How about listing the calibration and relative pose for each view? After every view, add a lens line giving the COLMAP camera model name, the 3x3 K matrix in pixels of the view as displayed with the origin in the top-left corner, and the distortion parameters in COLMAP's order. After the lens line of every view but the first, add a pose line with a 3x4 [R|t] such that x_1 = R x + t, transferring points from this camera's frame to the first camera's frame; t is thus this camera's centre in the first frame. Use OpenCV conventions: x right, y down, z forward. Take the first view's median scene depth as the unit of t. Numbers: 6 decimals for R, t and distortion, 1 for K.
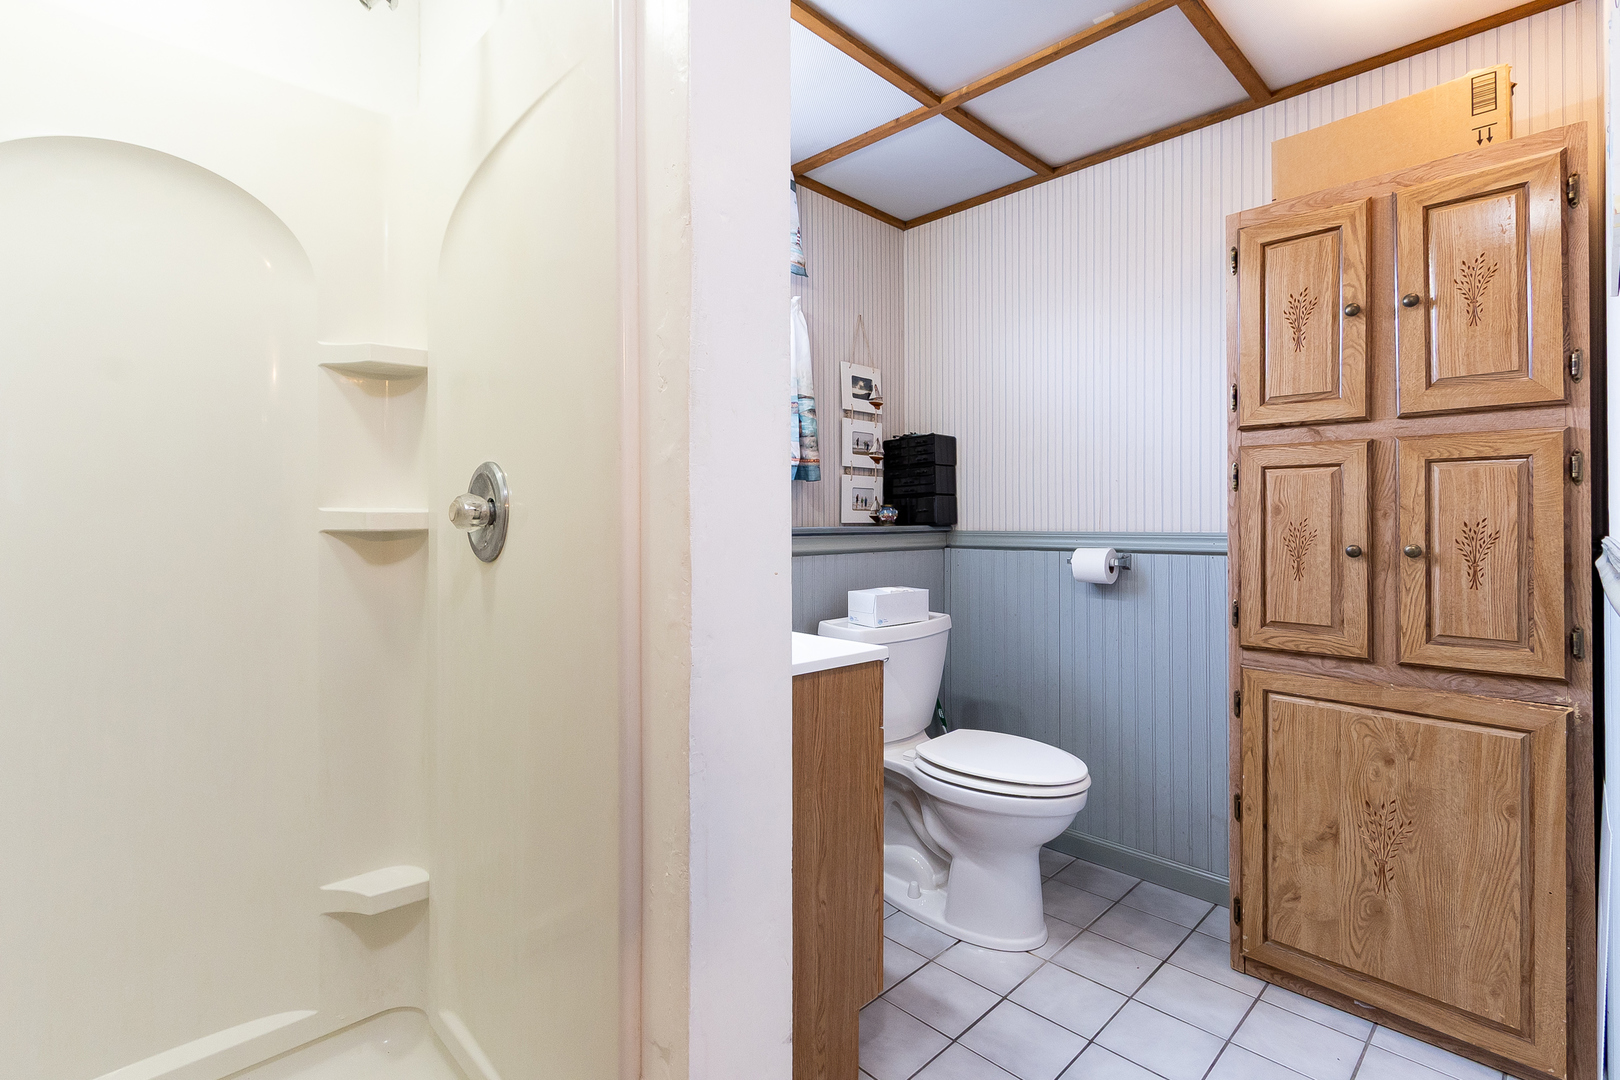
lens RADIAL K [[734.7, 0, 815.6], [0, 734.7, 524.5], [0, 0, 1]] dist [0.003972, -0.000743]
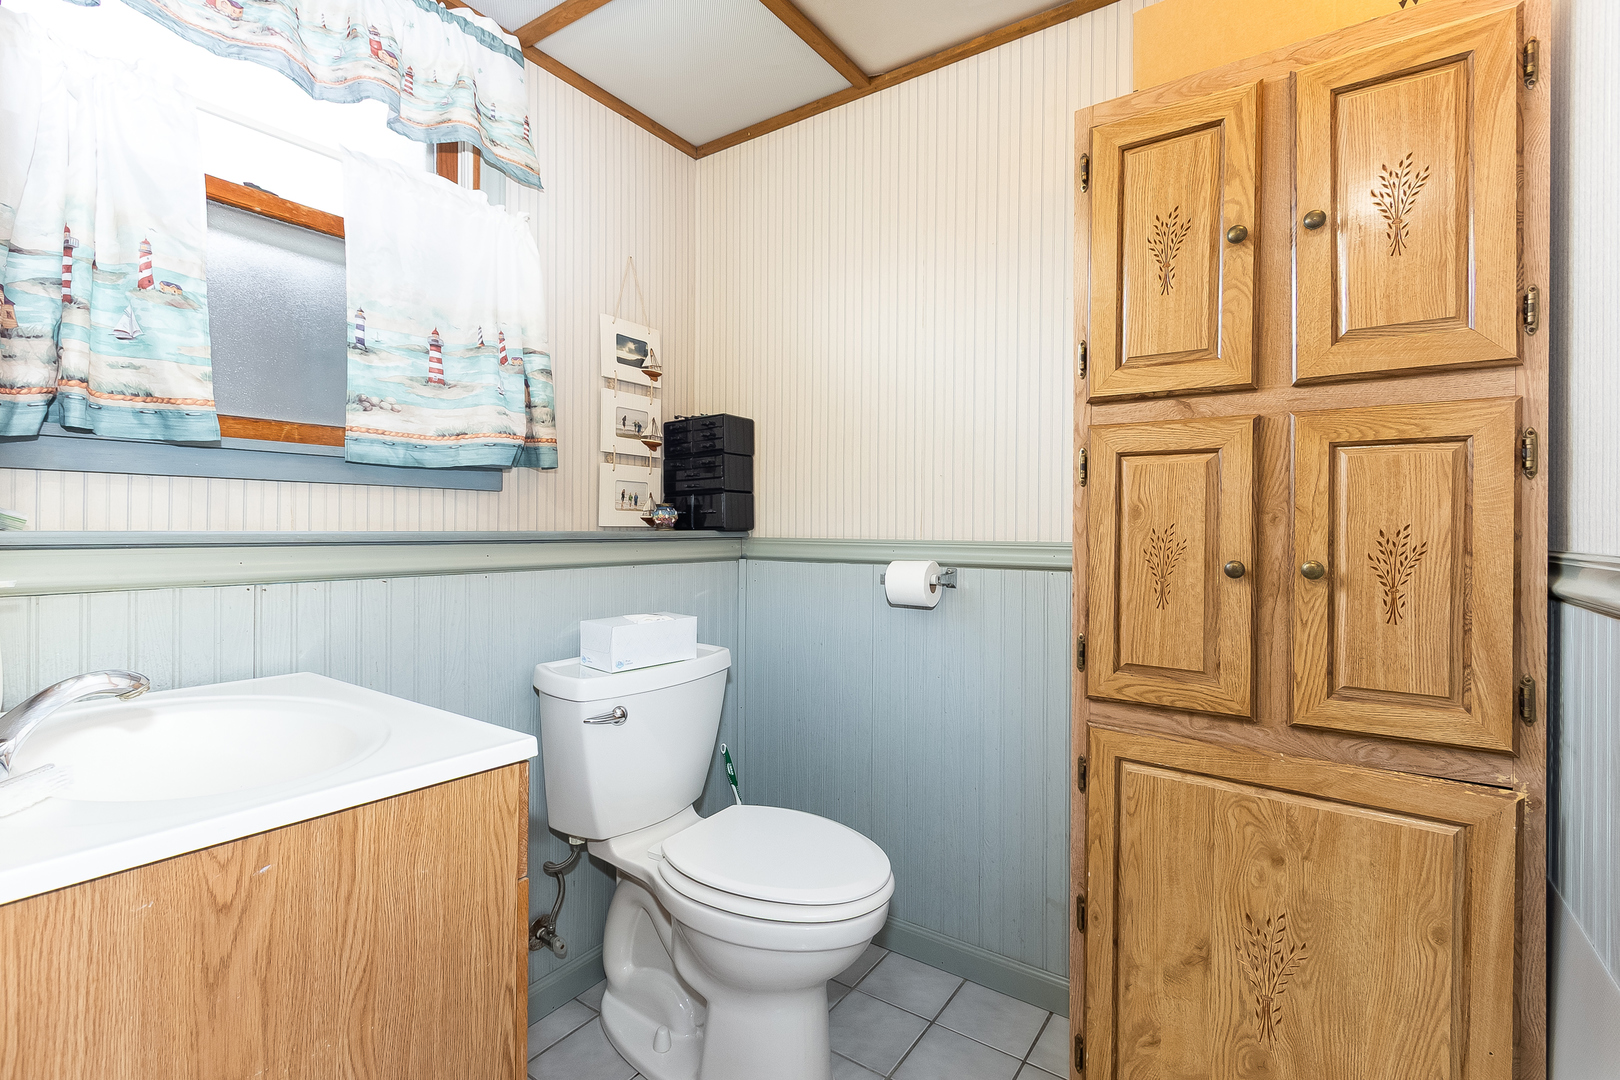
lens RADIAL K [[734.7, 0, 806.9], [0, 734.7, 537.1], [0, 0, 1]] dist [0.003972, -0.000743]
pose [[0.984307, 0.006368, 0.176350, 0.181435], [-0.007791, 0.999942, 0.007378, 0.002368], [-0.176293, -0.008636, 0.984300, 0.347160]]
